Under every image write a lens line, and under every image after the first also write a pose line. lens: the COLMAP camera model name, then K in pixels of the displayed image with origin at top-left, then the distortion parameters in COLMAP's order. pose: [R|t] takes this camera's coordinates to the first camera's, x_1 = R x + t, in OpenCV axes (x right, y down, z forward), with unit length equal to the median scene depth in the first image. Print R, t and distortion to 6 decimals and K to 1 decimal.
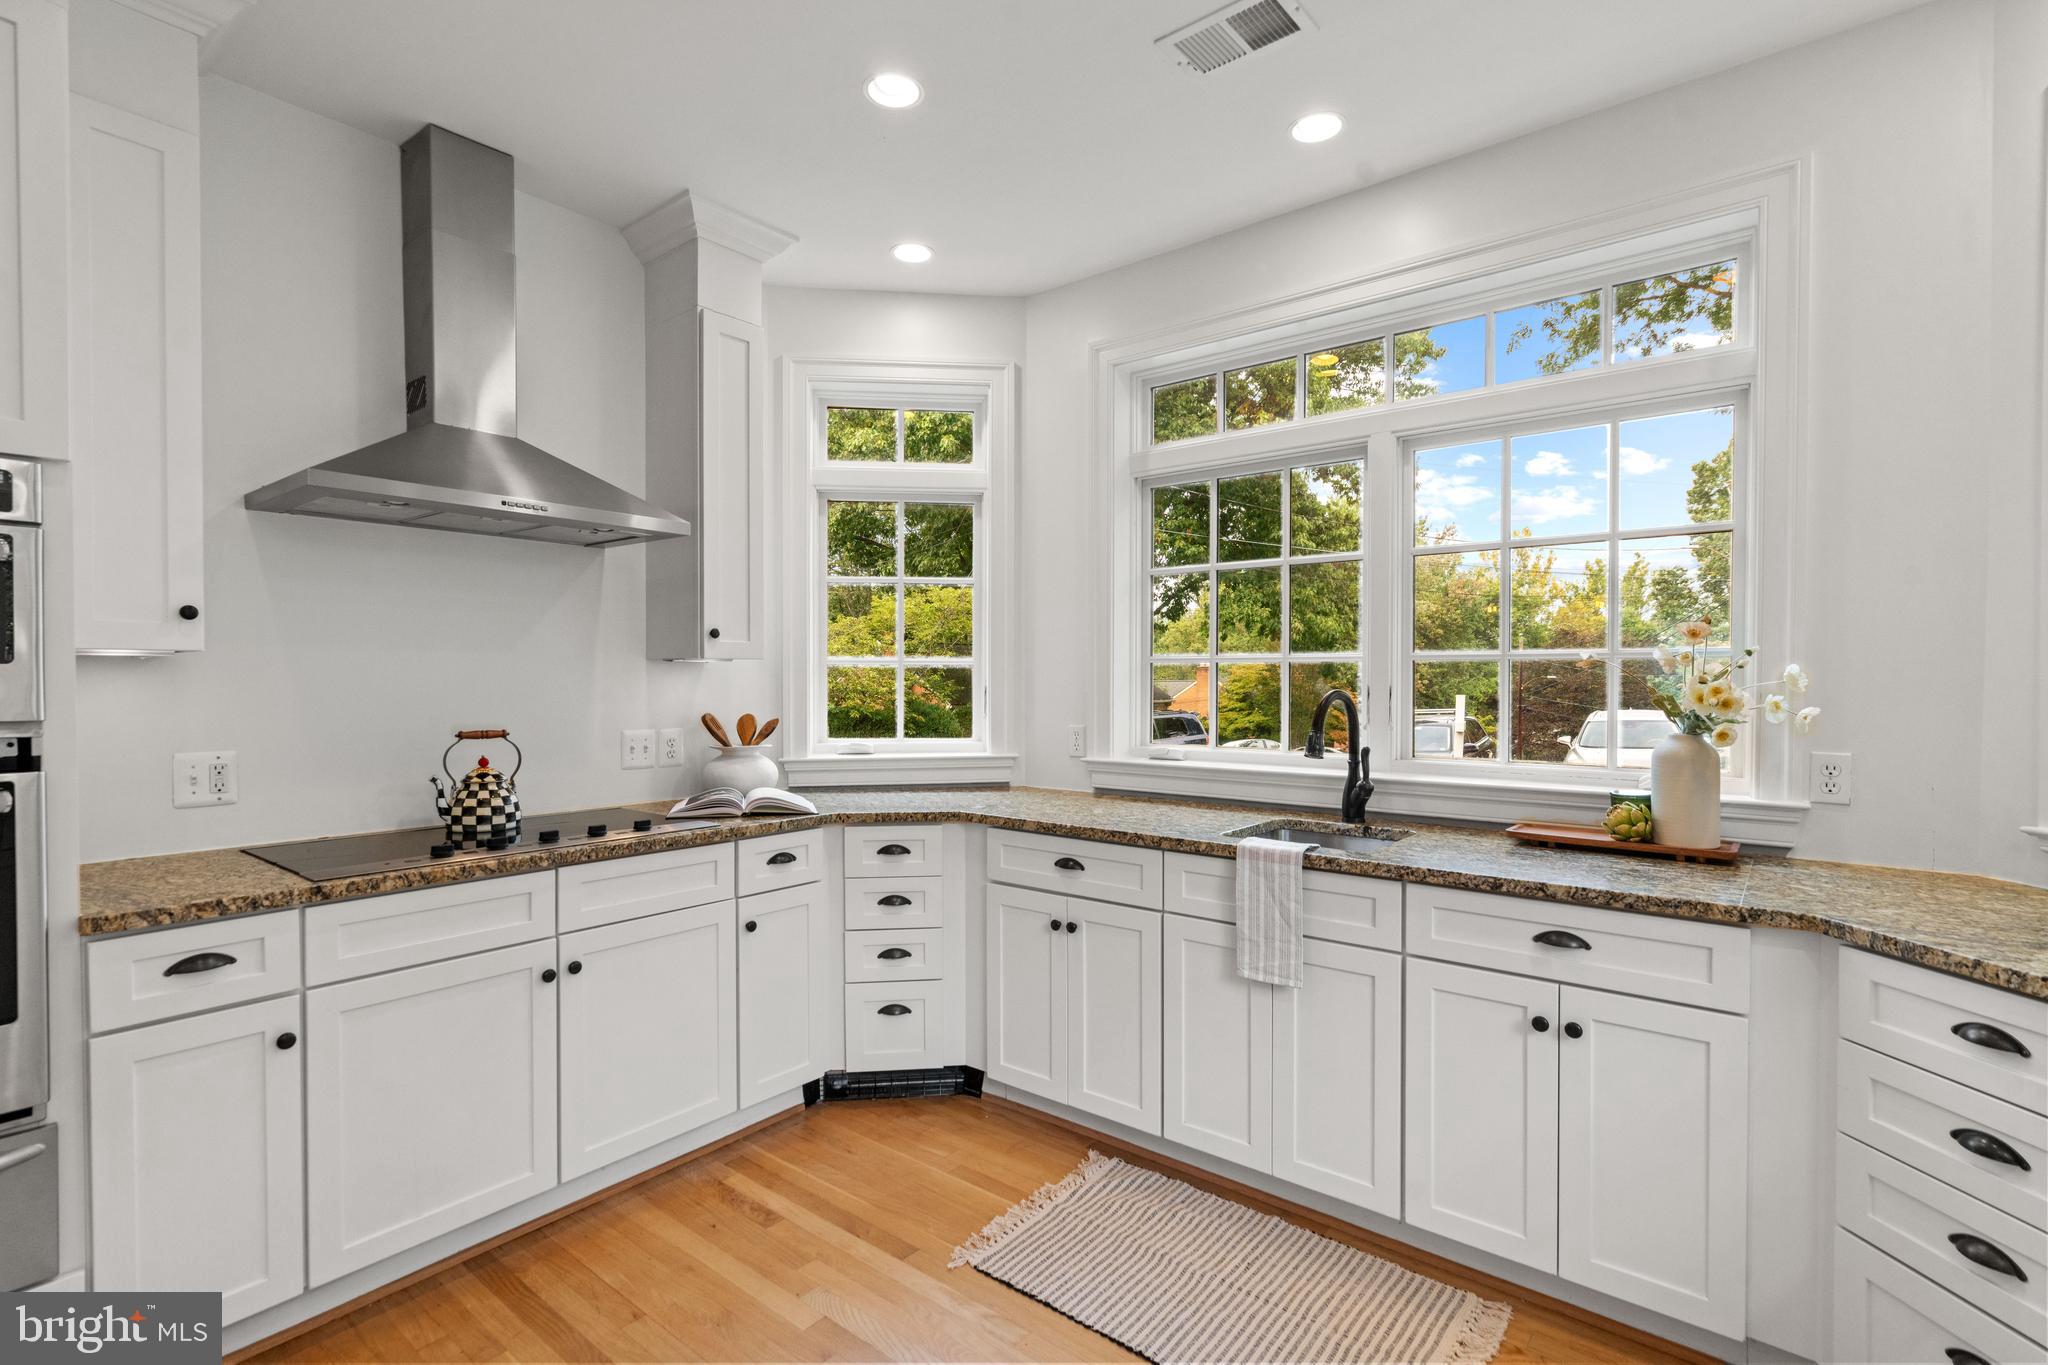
lens RADIAL K [[951.5, 0, 1019.7], [0, 951.5, 691.8], [0, 0, 1]] dist [0.000864, -0.000291]
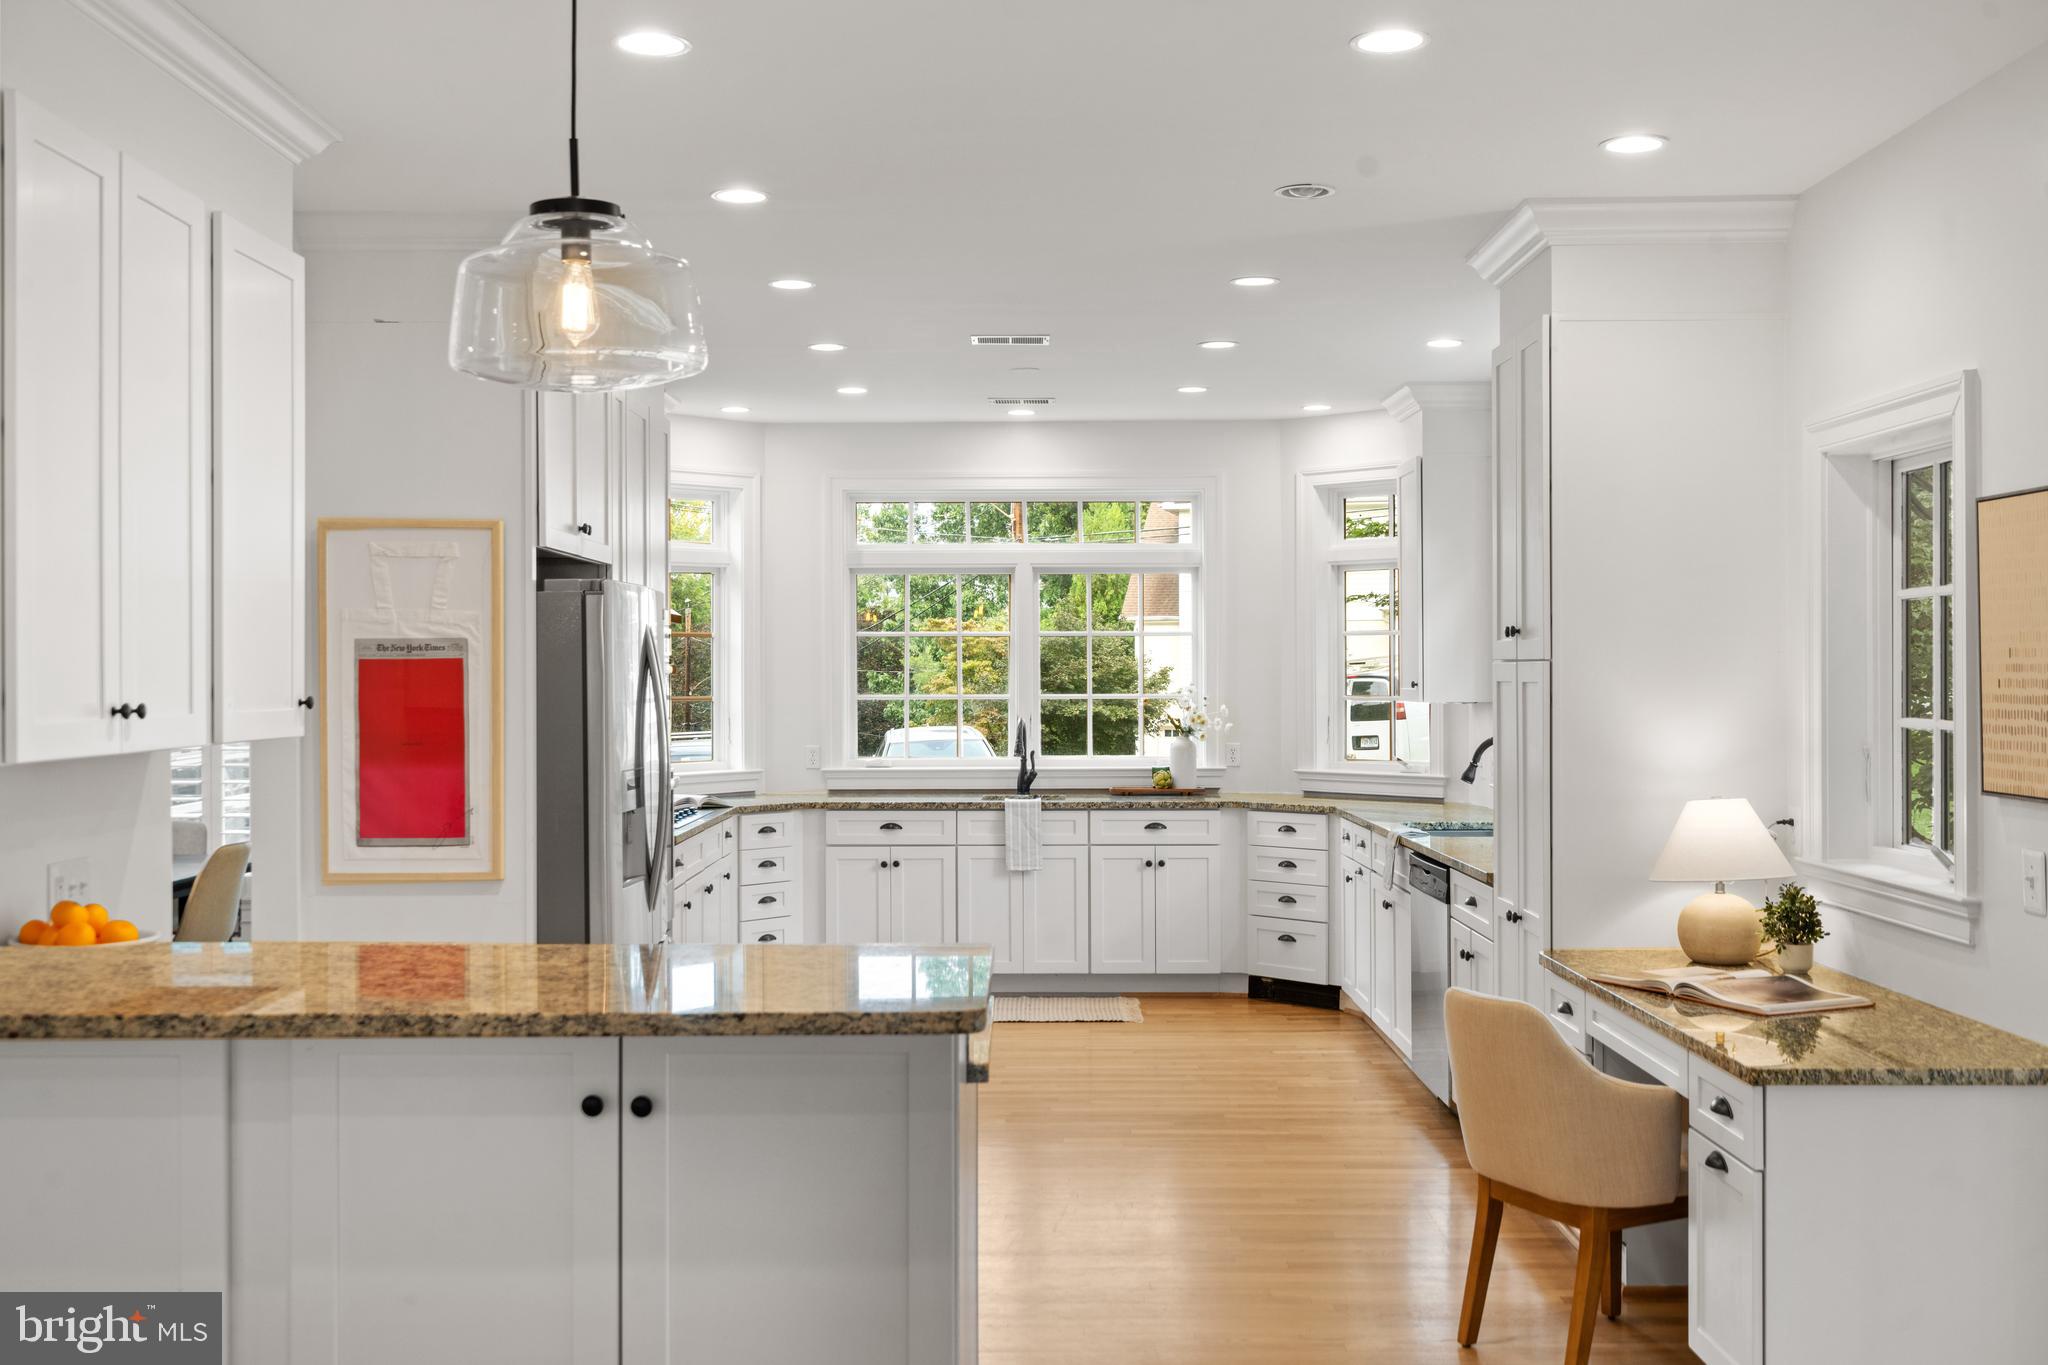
lens RADIAL K [[2059.3, 0, 1024.4], [0, 2059.3, 680.2], [0, 0, 1]] dist [-0.005242, 0.000000]
pose [[0.776601, -0.004627, 0.629976, -2.407890], [0.011599, 0.999909, -0.006955, -0.053000], [-0.629886, 0.012708, 0.776584, -2.287977]]
